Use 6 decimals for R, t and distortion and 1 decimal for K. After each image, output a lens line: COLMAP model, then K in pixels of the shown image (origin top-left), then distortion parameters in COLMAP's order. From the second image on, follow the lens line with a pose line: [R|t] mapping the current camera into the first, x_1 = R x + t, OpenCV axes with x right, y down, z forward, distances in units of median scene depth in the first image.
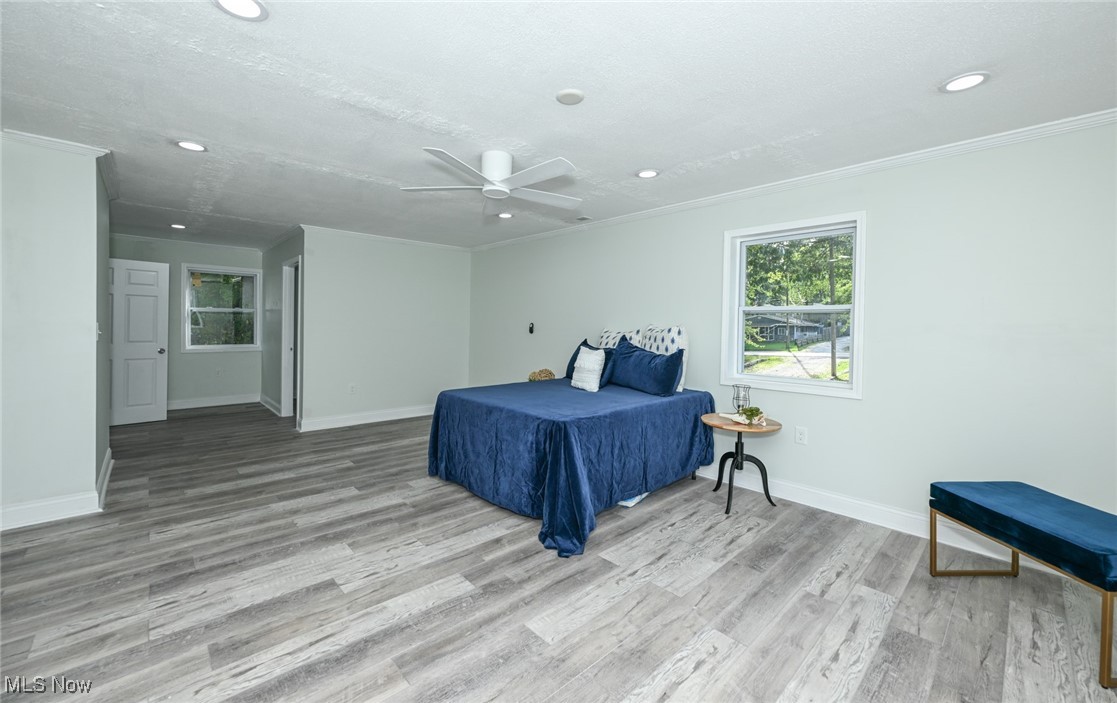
lens RADIAL K [[442.8, 0, 558.4], [0, 442.8, 340.3], [0, 0, 1]] dist [-0.003713, 0.000245]
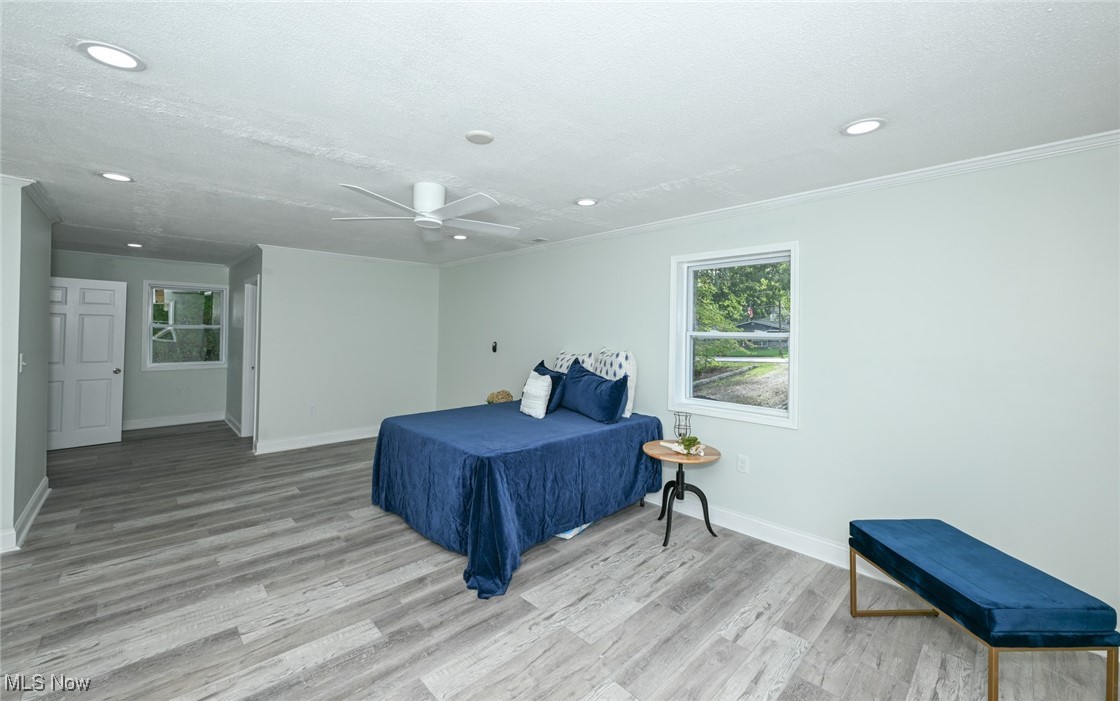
lens RADIAL K [[444.0, 0, 573.1], [0, 444.0, 330.7], [0, 0, 1]] dist [-0.003713, 0.000245]
pose [[0.999906, -0.002218, 0.013517, 0.175492], [0.002520, 0.999748, -0.022329, -0.070664], [-0.013464, 0.022361, 0.999659, 0.003376]]
